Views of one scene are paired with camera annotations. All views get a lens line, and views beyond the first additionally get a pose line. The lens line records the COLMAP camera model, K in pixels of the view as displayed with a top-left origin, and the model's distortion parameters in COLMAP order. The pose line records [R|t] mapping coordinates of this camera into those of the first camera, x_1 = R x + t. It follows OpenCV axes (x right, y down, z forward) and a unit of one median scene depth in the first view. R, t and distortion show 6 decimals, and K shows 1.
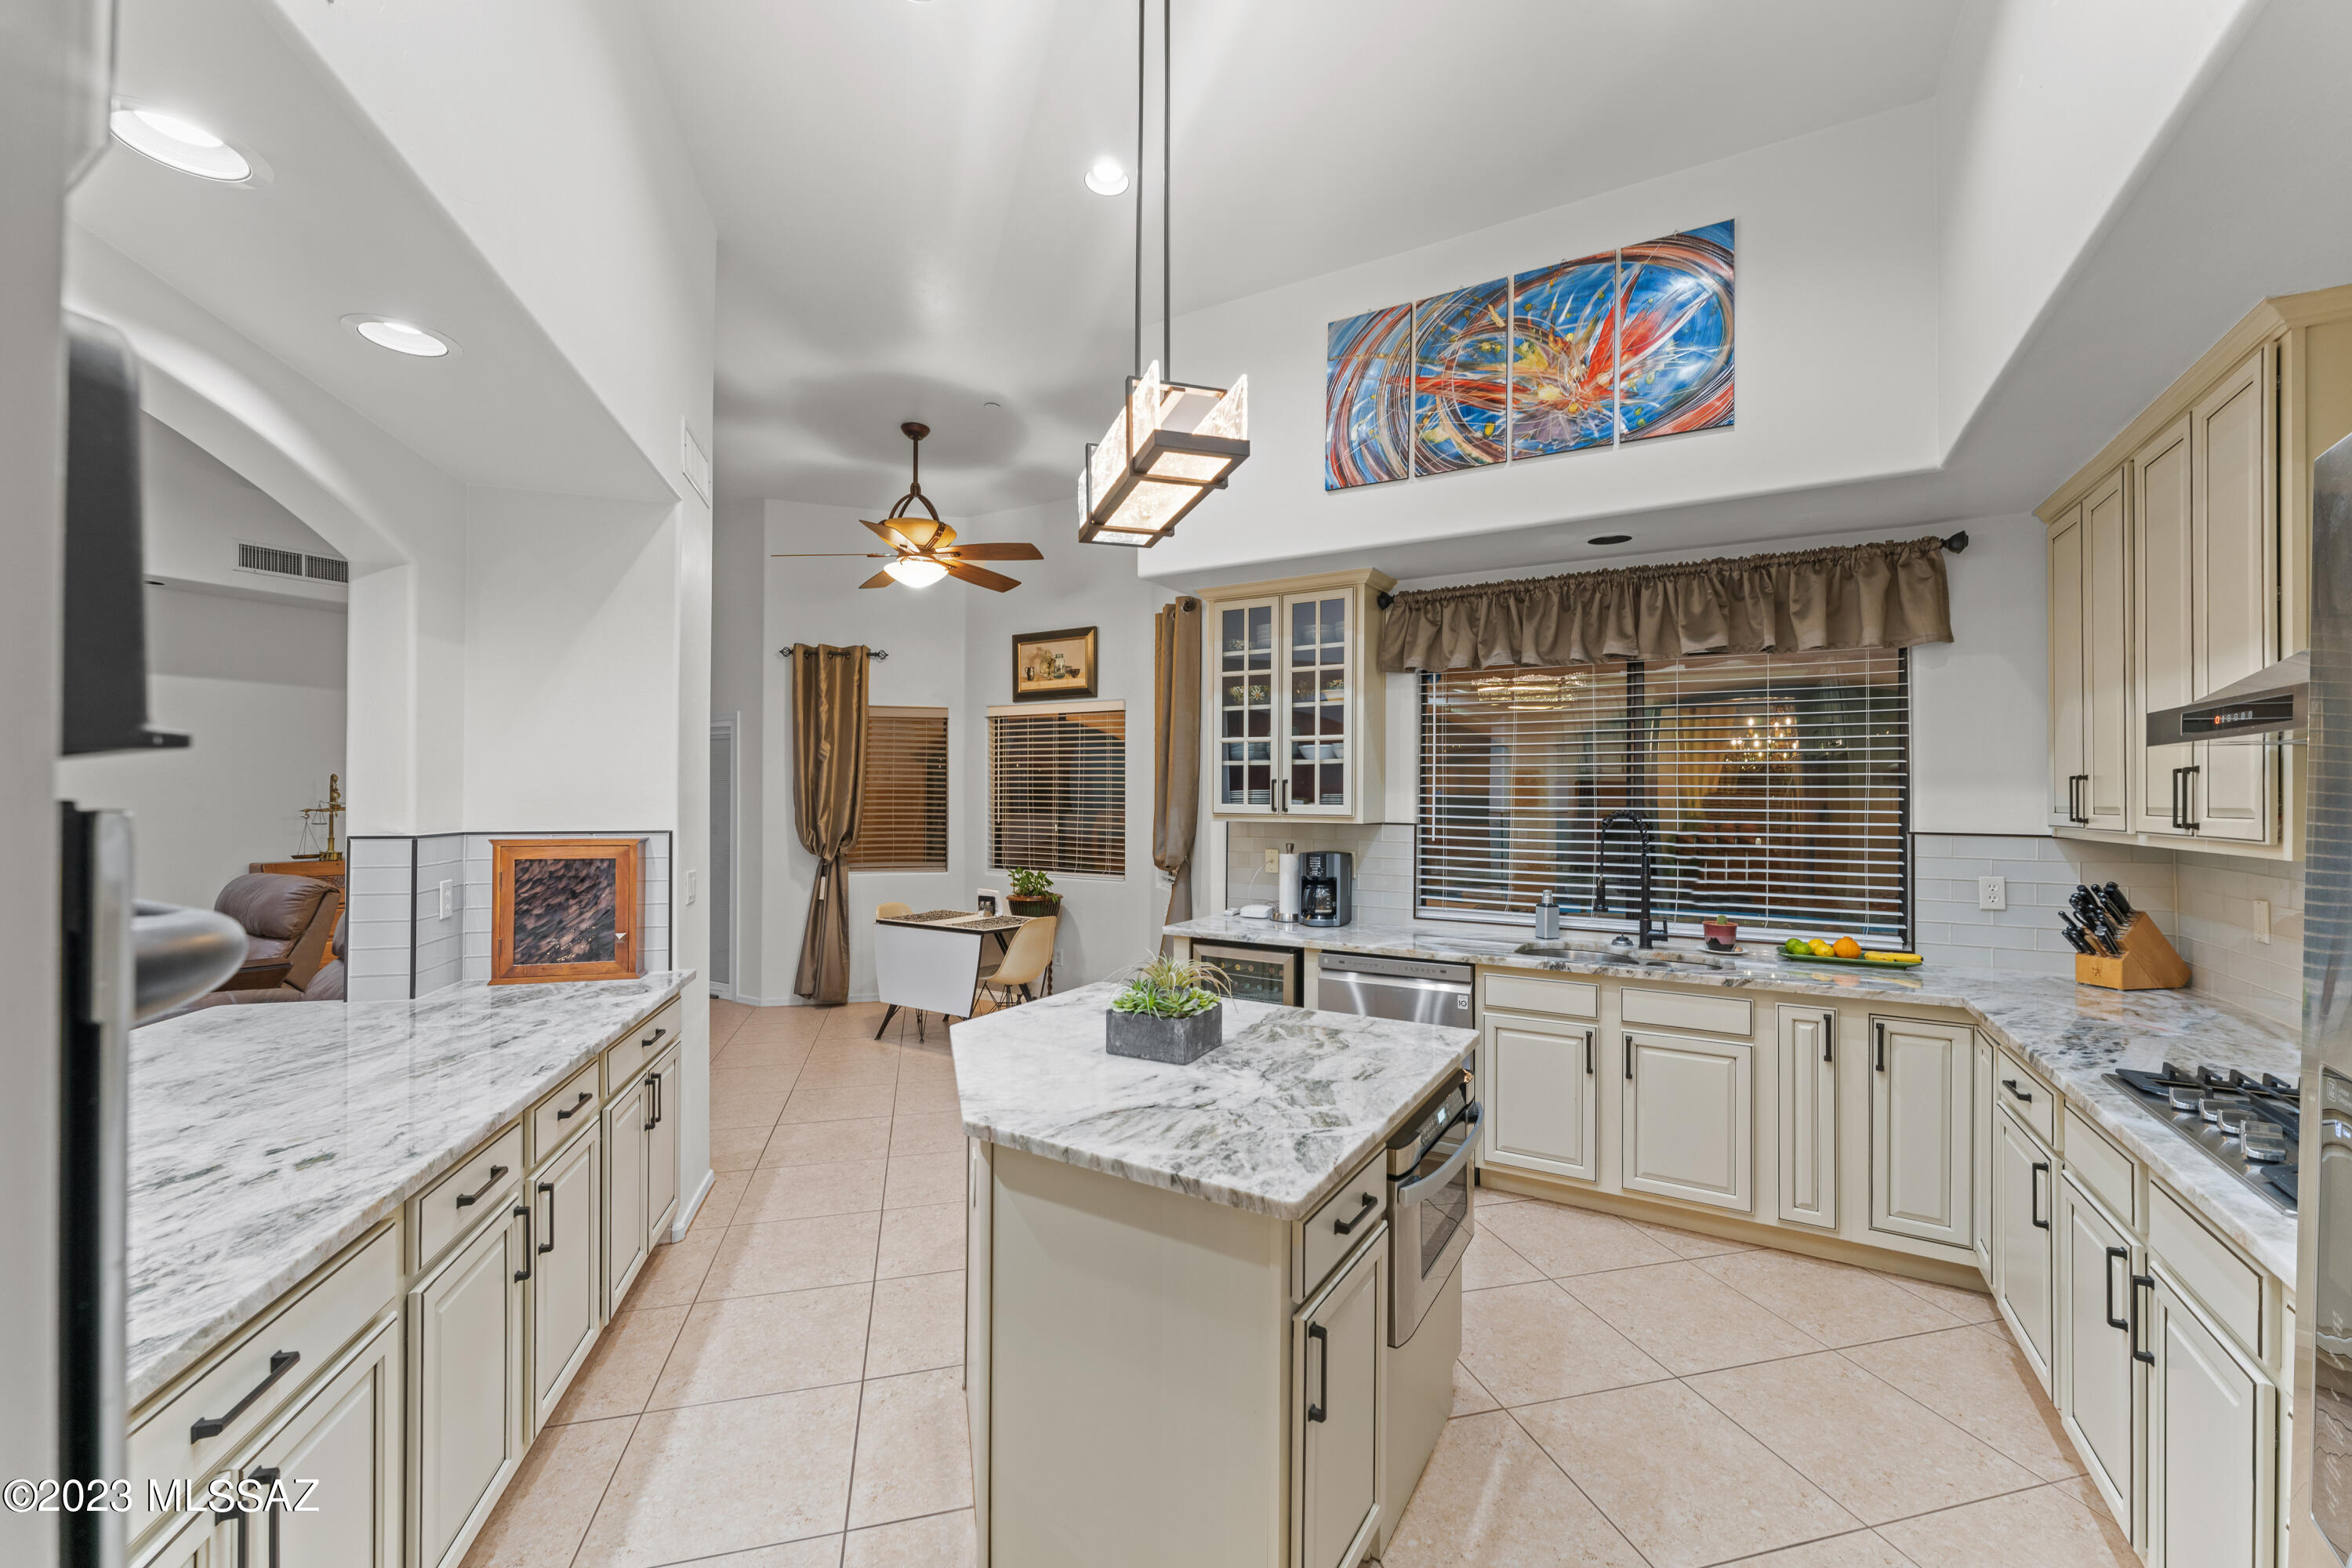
lens RADIAL K [[937.7, 0, 1173.5], [0, 937.7, 783.5], [0, 0, 1]] dist [0.000462, -0.000045]
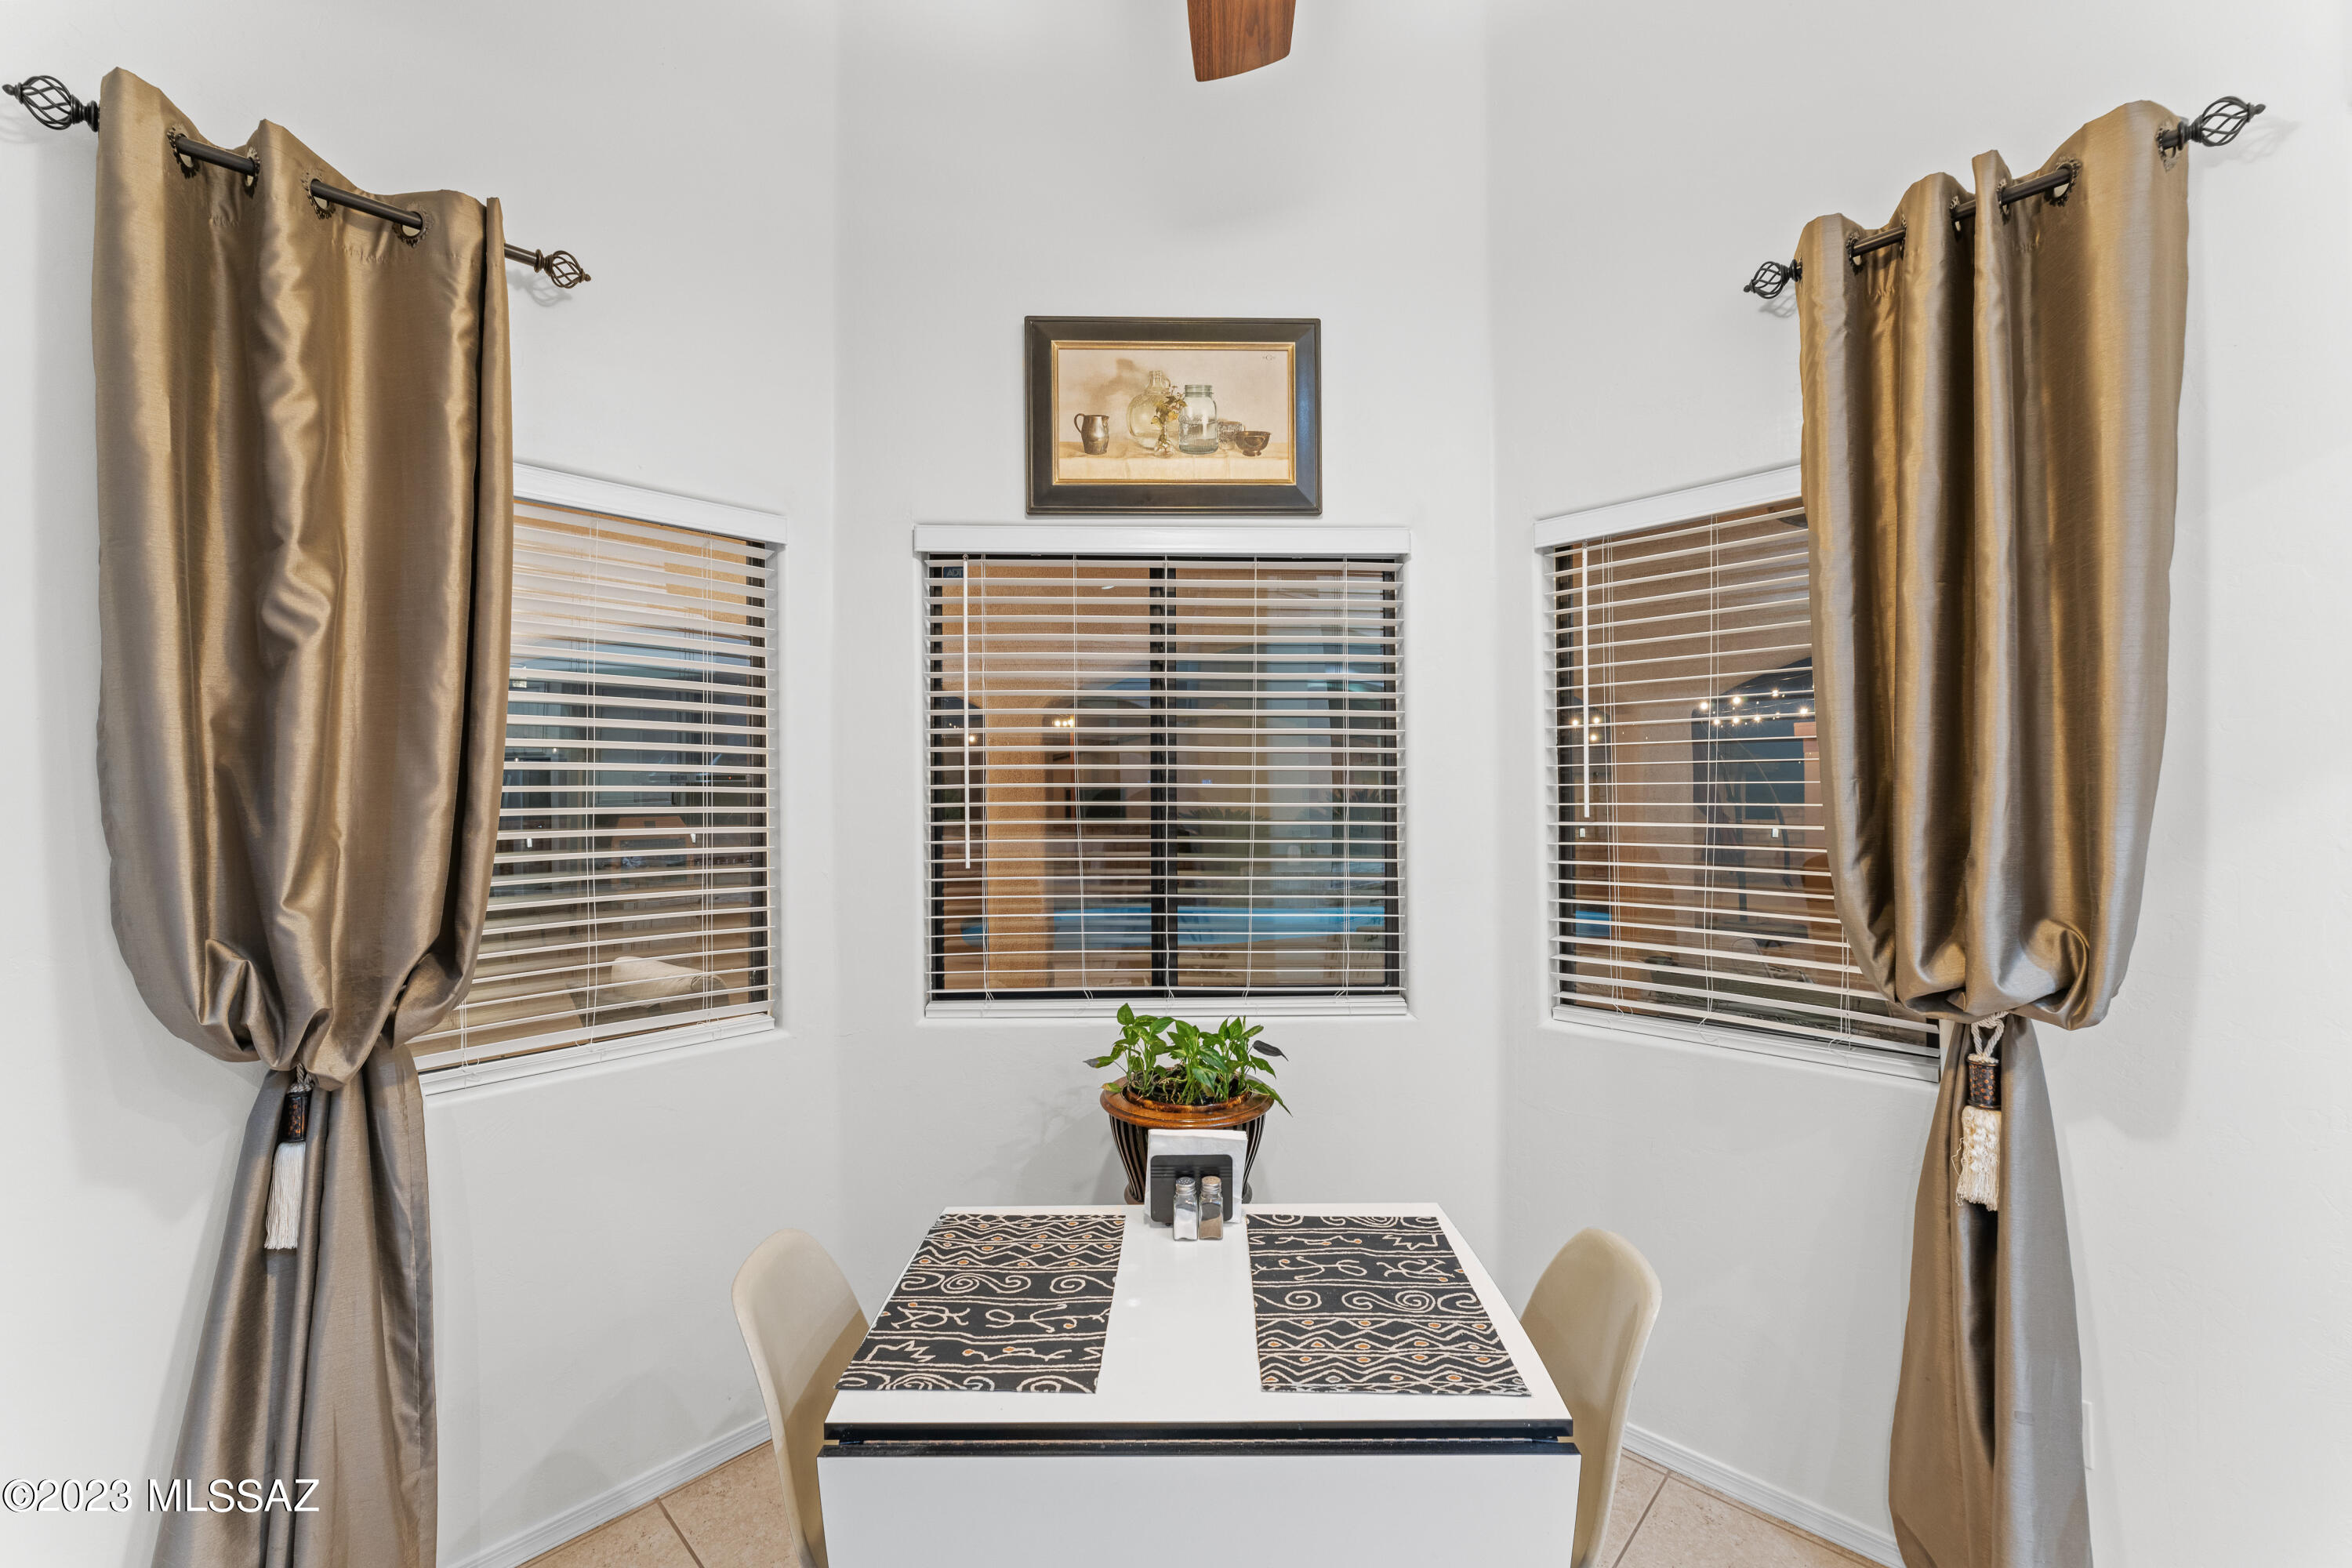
lens RADIAL K [[937.7, 0, 1173.5], [0, 937.7, 783.5], [0, 0, 1]] dist [0.000462, -0.000045]
pose [[0.854070, -0.002419, 0.520152, -0.481659], [-0.001318, 0.999976, 0.006814, 0.014754], [-0.520156, -0.006506, 0.854046, 1.078596]]
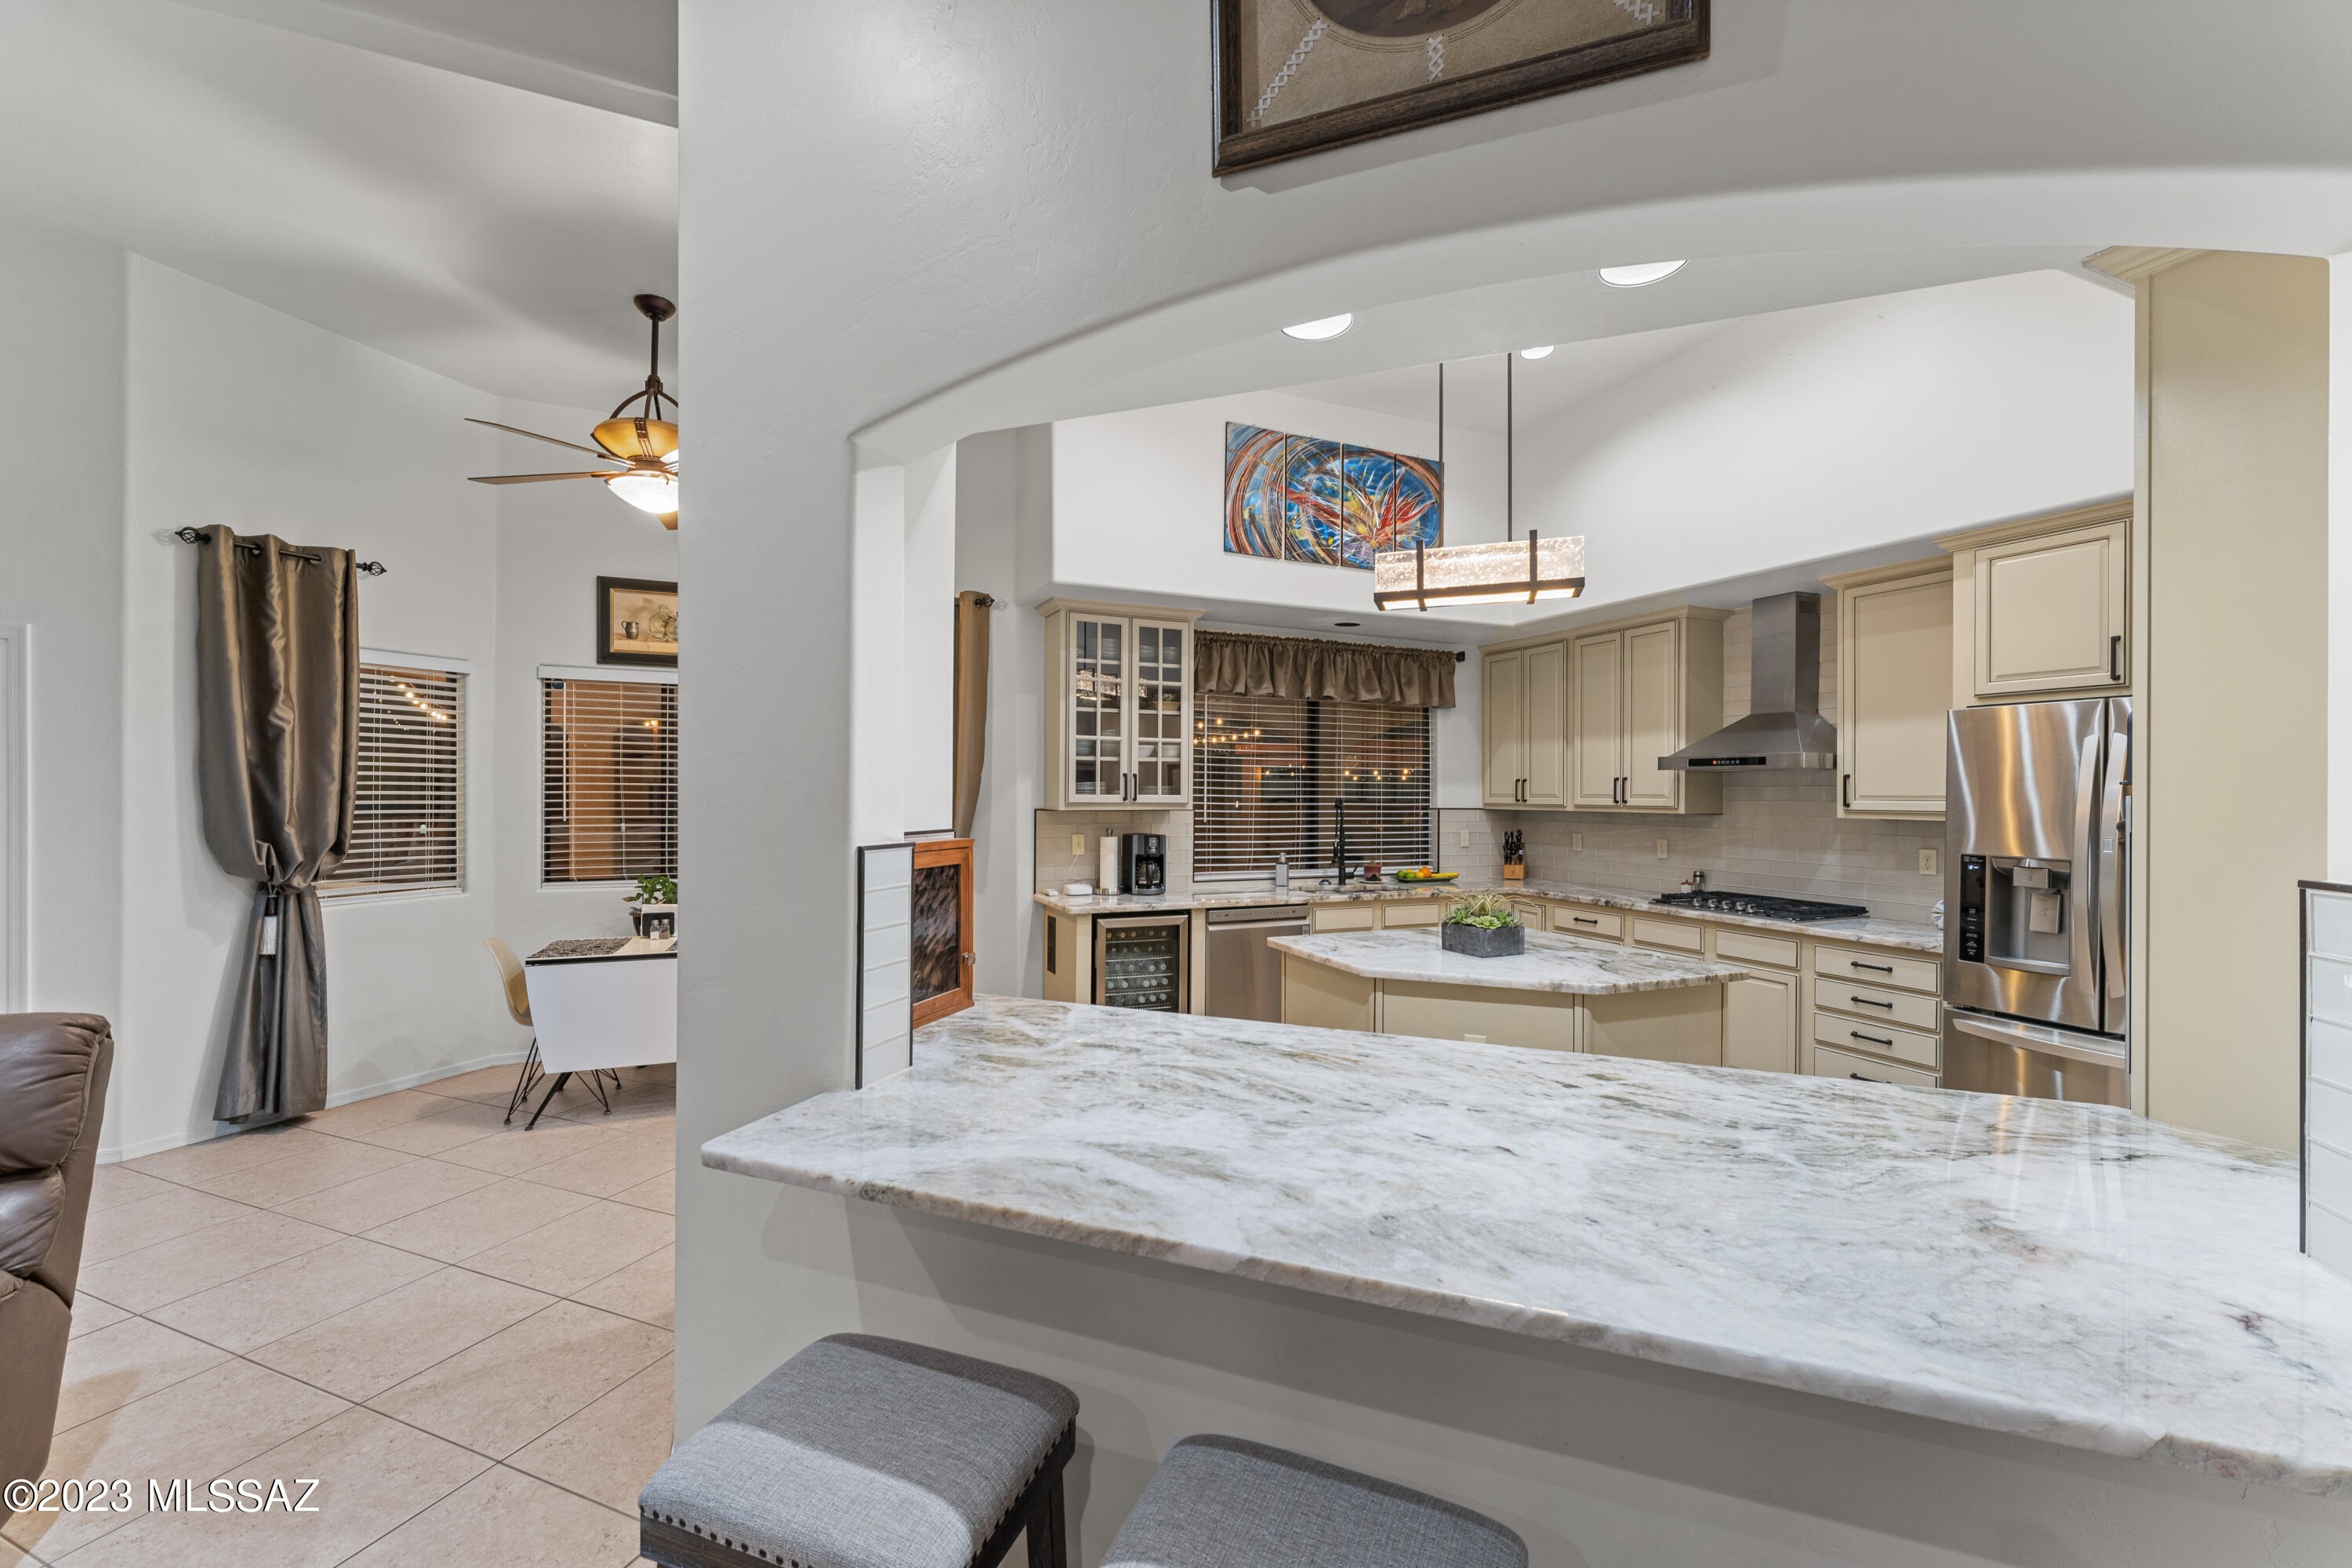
lens RADIAL K [[937.7, 0, 1173.5], [0, 937.7, 783.5], [0, 0, 1]] dist [0.000462, -0.000045]
pose [[0.592916, 0.005449, 0.805246, -0.809639], [-0.015176, 0.999875, 0.004408, 0.002220], [-0.805121, -0.014834, 0.592925, 0.254644]]
